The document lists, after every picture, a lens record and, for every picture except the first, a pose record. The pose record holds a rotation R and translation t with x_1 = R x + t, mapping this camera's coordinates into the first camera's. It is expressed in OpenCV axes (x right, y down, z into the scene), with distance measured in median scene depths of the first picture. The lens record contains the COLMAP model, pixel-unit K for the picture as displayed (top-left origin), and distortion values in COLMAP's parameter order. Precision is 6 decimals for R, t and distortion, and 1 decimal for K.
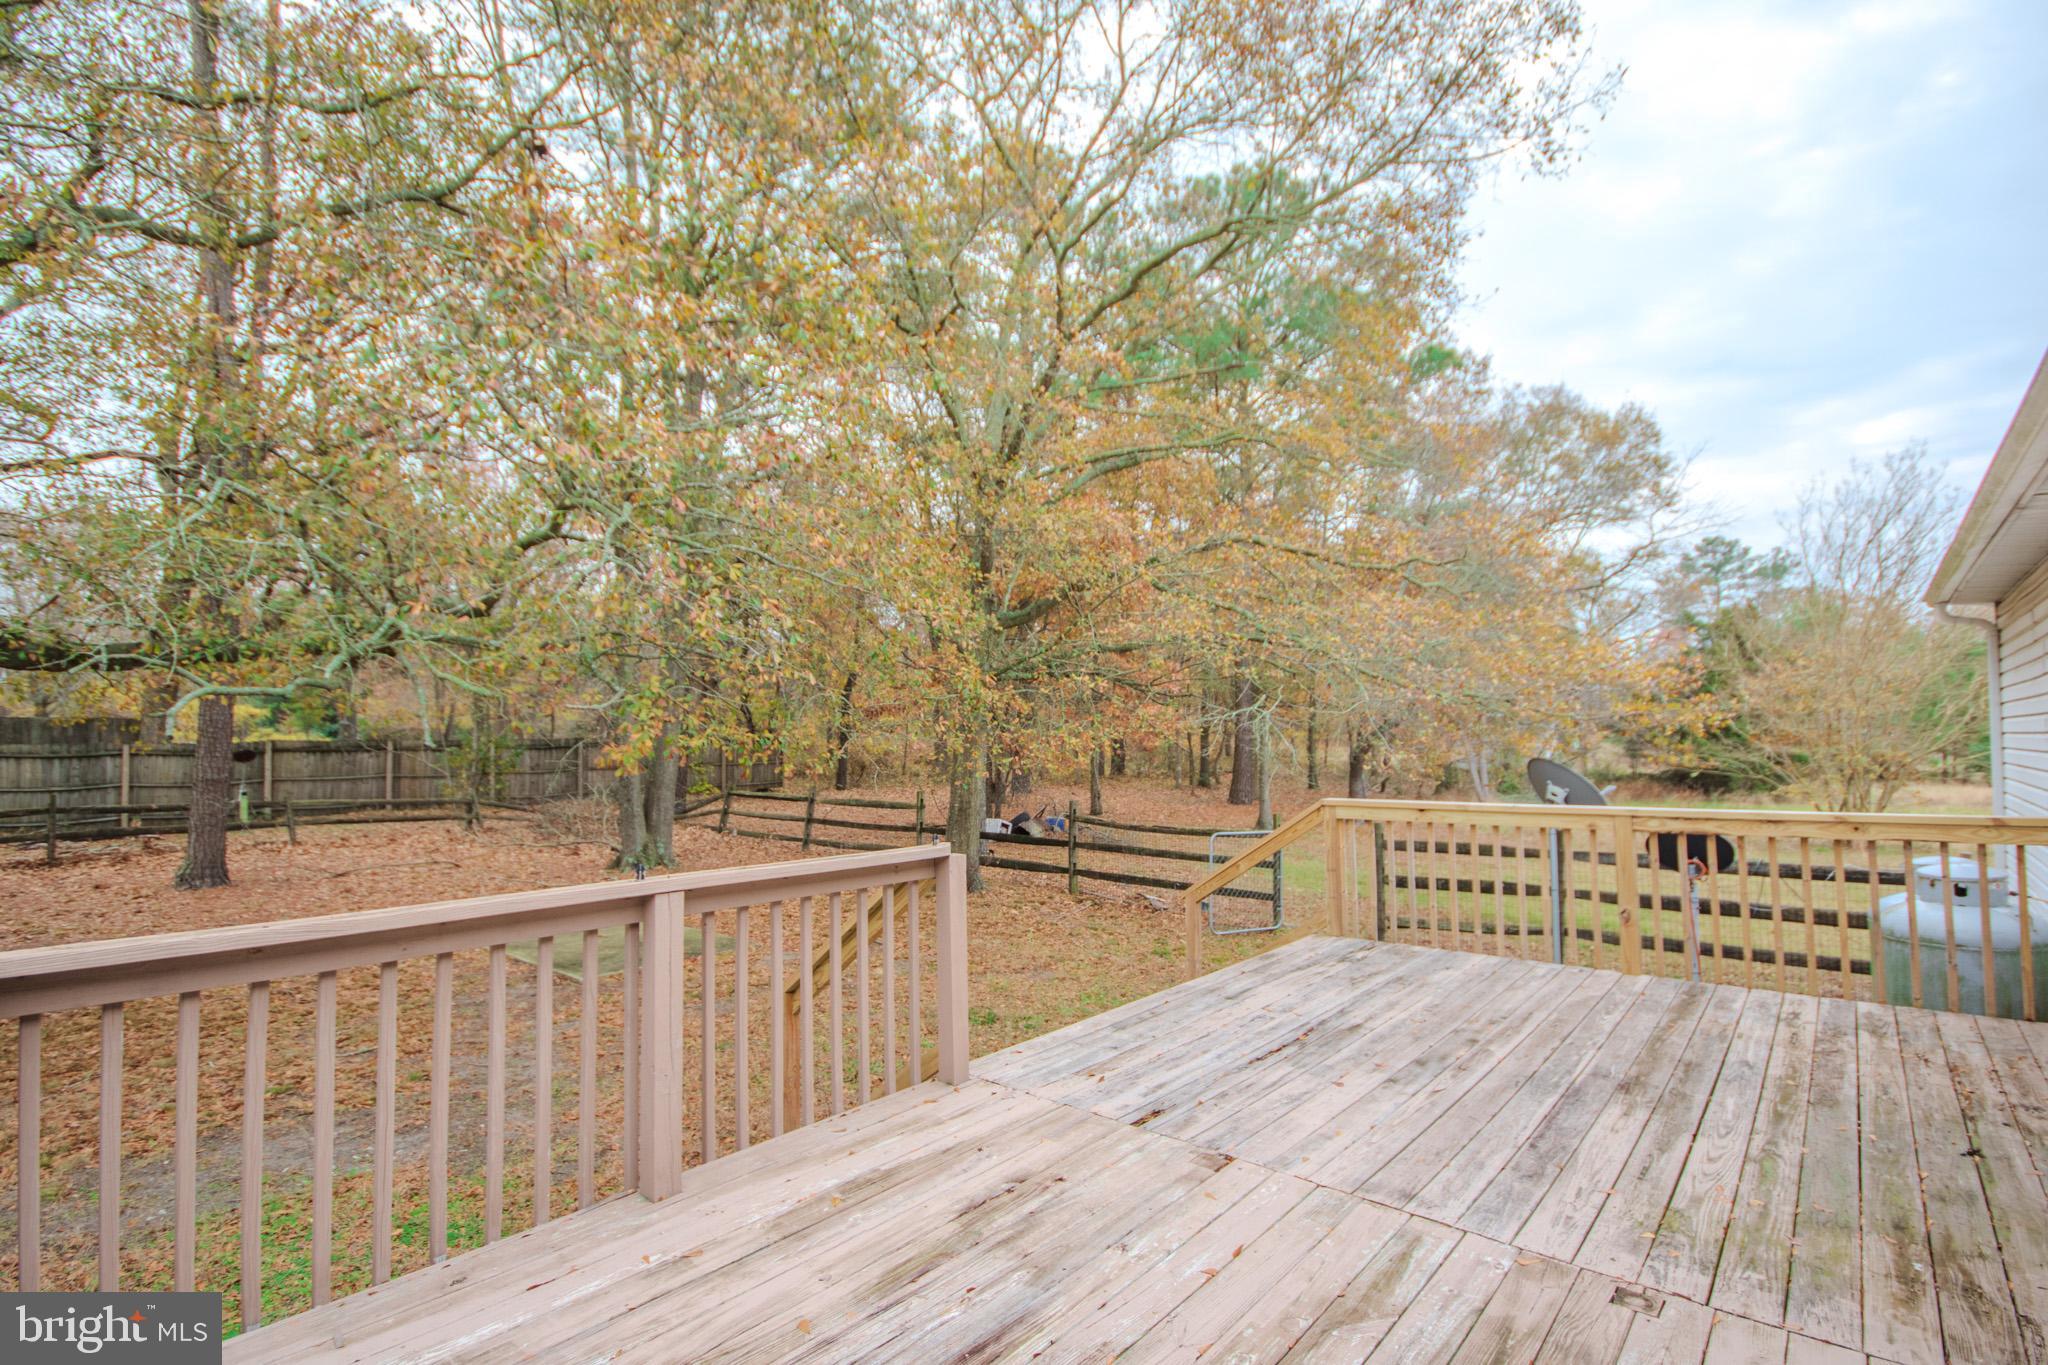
lens RADIAL K [[942.6, 0, 1035.5], [0, 942.6, 712.2], [0, 0, 1]] dist [0.001279, -0.007901]
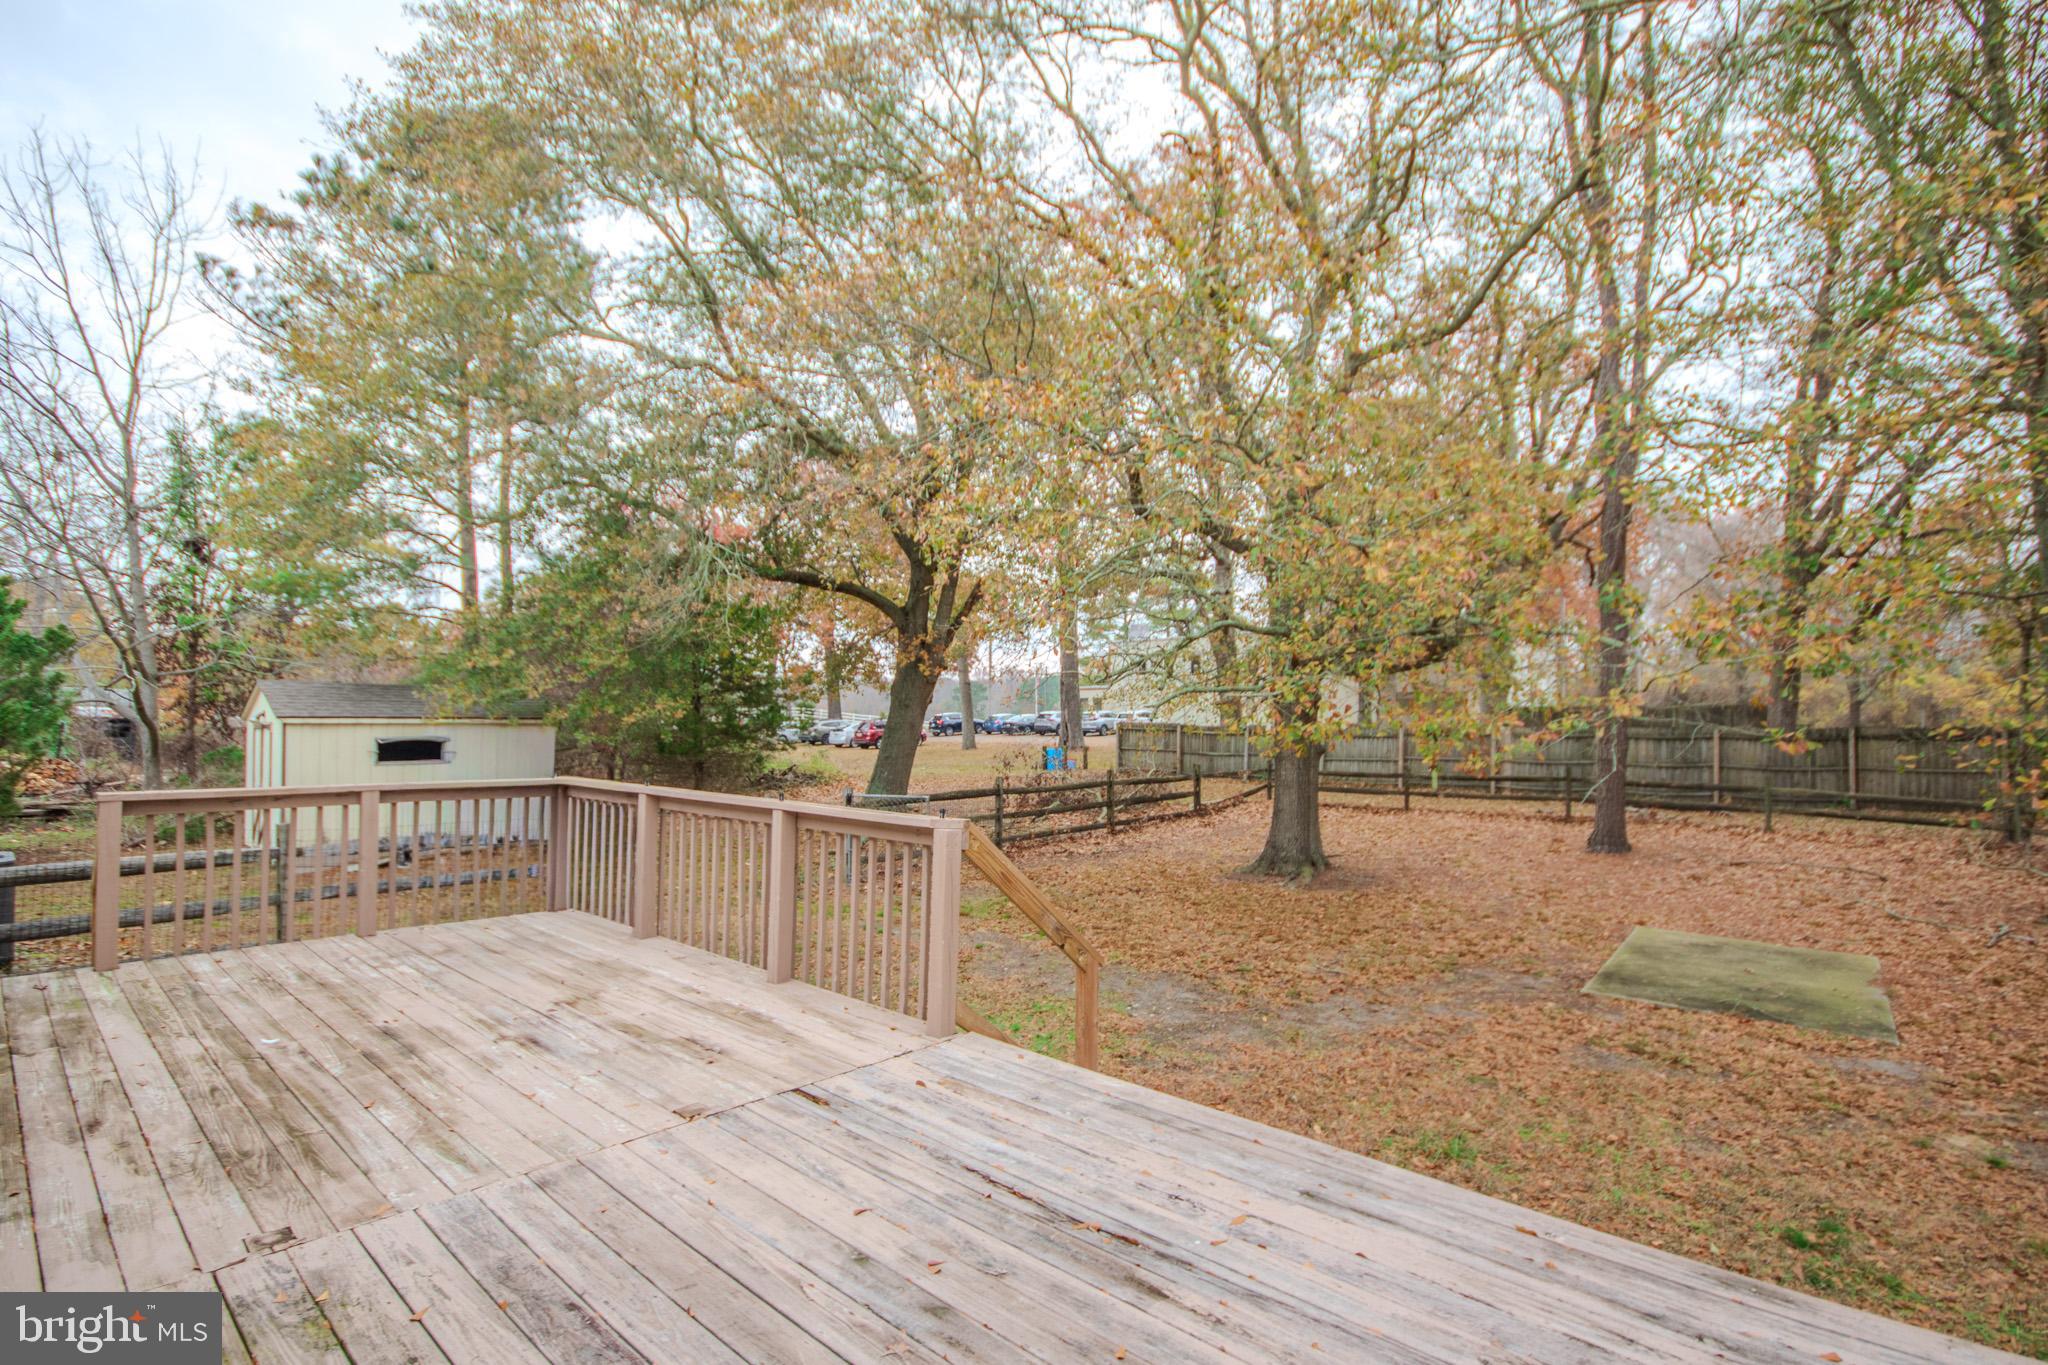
lens RADIAL K [[942.6, 0, 1035.5], [0, 942.6, 712.2], [0, 0, 1]] dist [0.001279, -0.007901]
pose [[0.001920, -0.003812, -0.999991, 1.058896], [0.017697, 0.999836, -0.003778, 0.021280], [0.999842, -0.017689, 0.001987, 1.160267]]
